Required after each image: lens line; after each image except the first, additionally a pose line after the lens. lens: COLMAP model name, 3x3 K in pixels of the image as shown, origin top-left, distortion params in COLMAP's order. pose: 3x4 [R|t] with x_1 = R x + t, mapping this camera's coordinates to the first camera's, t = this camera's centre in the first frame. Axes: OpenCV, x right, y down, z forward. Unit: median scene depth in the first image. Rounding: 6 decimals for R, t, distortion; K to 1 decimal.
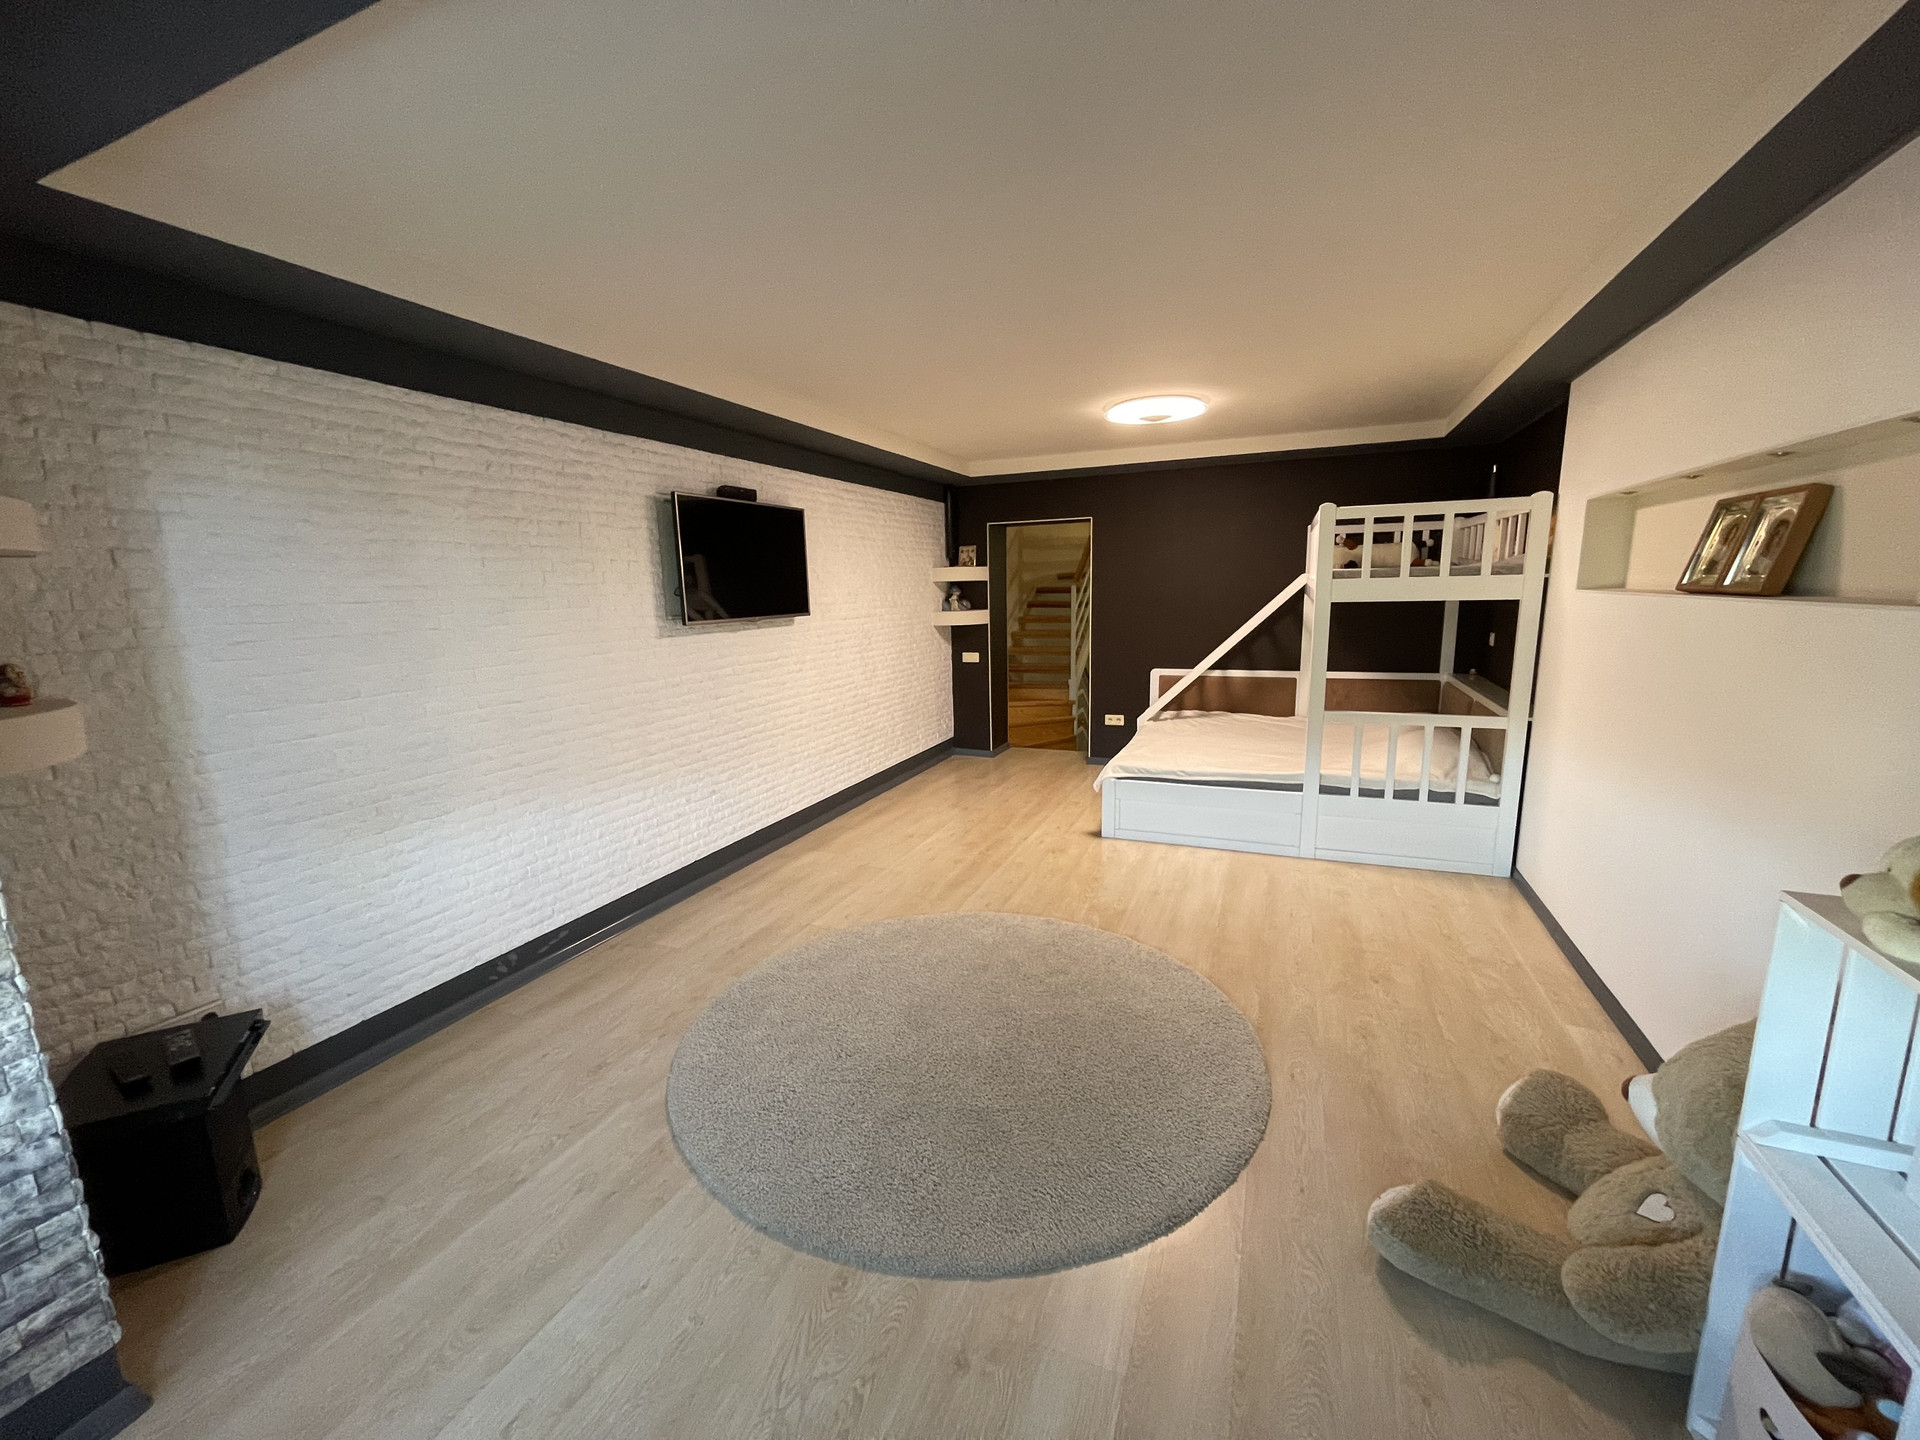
lens RADIAL K [[785.2, 0, 951.9], [0, 785.2, 731.8], [0, 0, 1]] dist [0.000854, -0.000879]
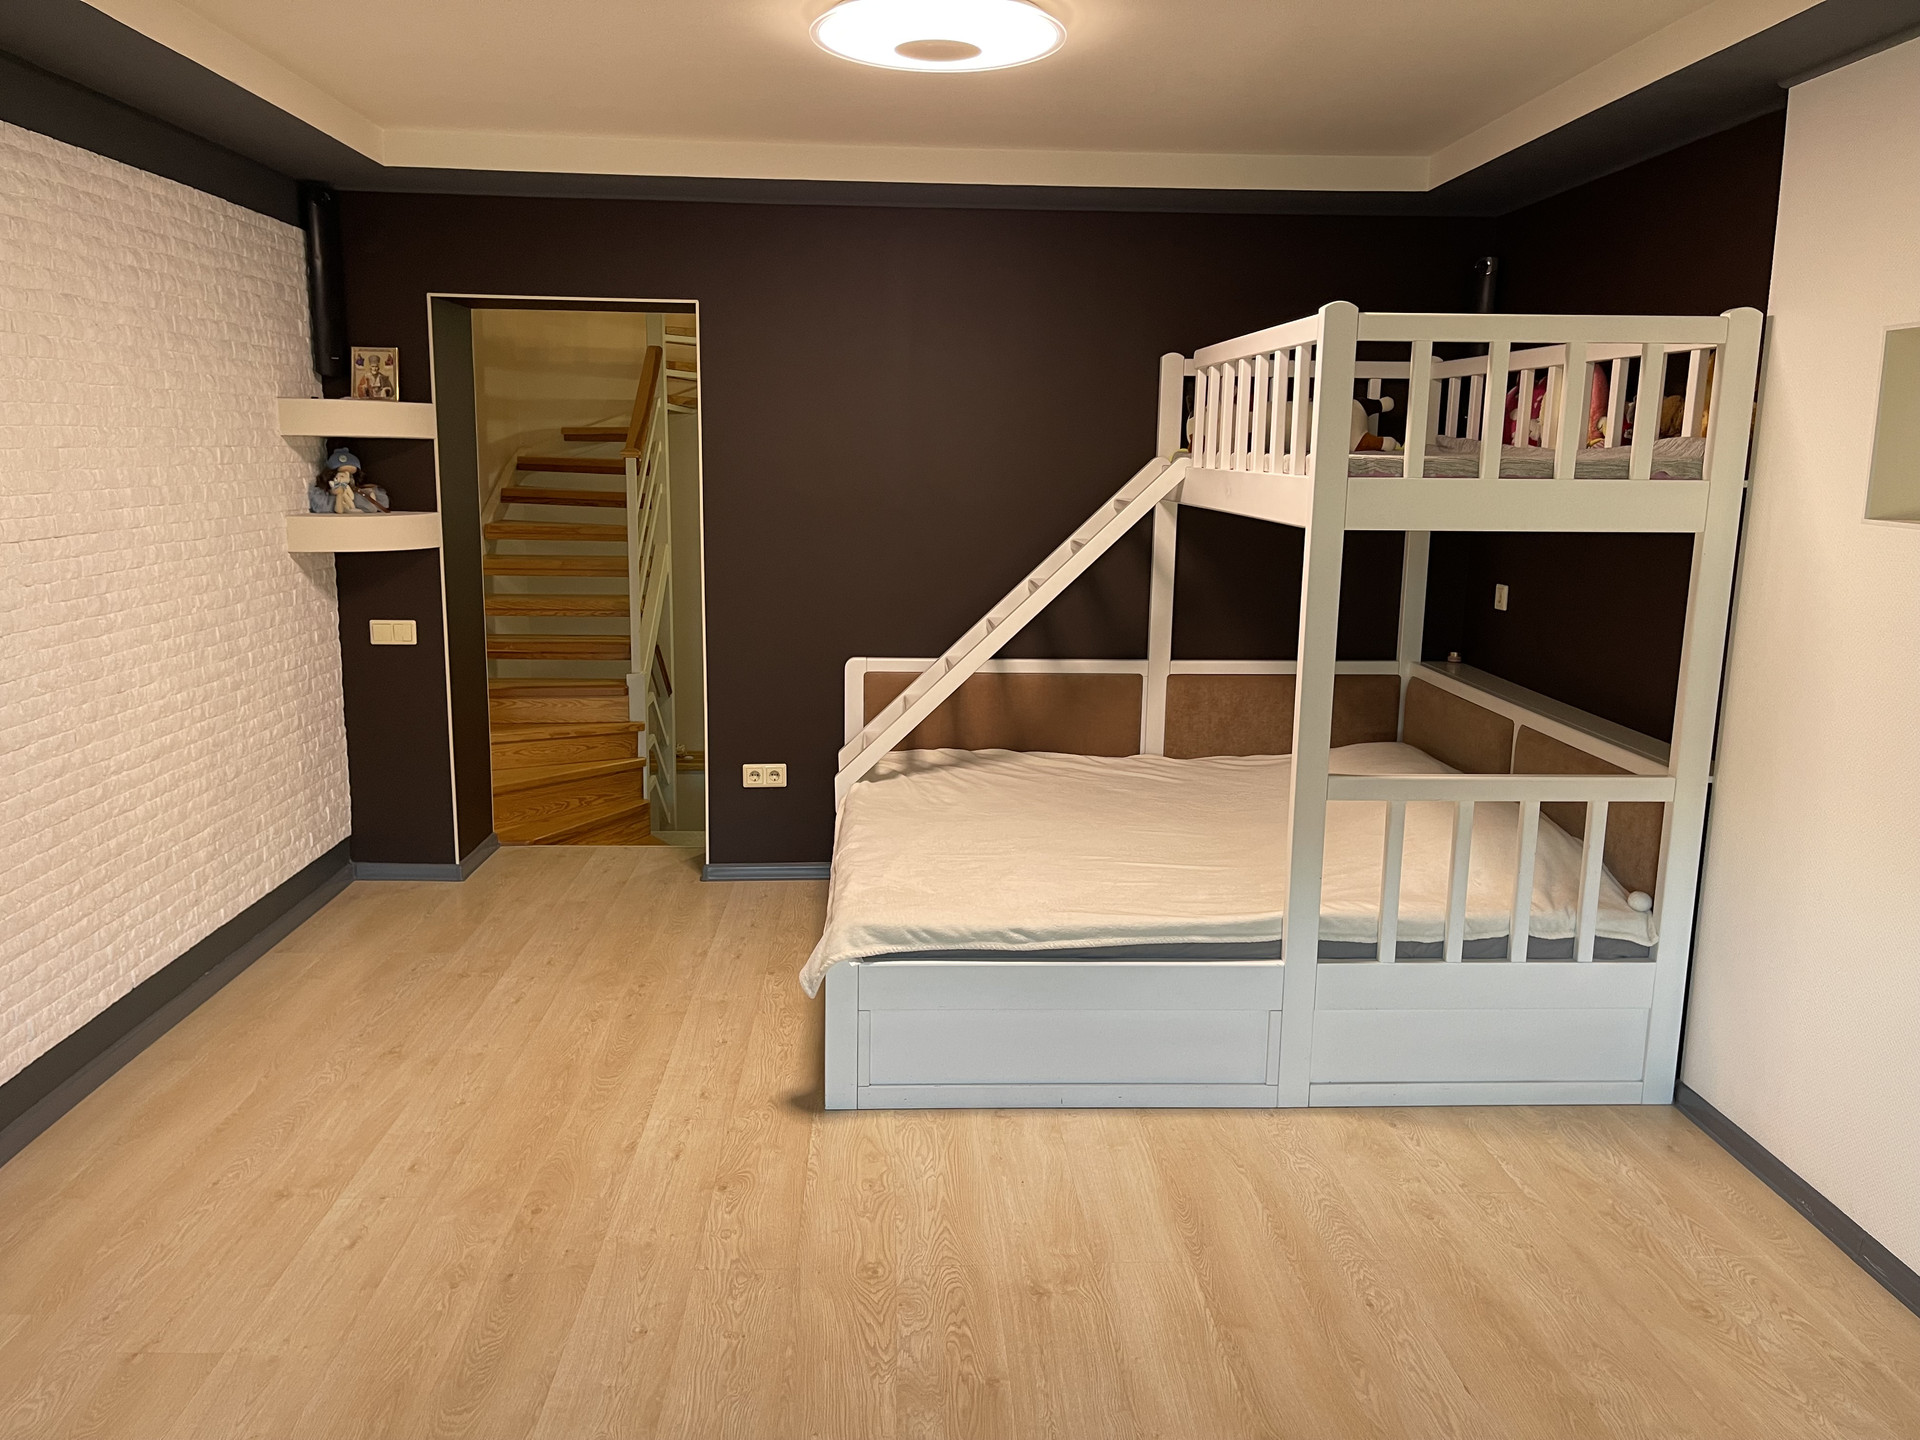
lens RADIAL K [[1471.0, 0, 972.5], [0, 1471.0, 718.1], [0, 0, 1]] dist [0.053789, -0.061079]
pose [[0.900645, -0.038482, 0.432847, -0.047626], [0.041199, 0.999146, 0.003104, -0.053355], [-0.432597, 0.015037, 0.901462, 0.261906]]
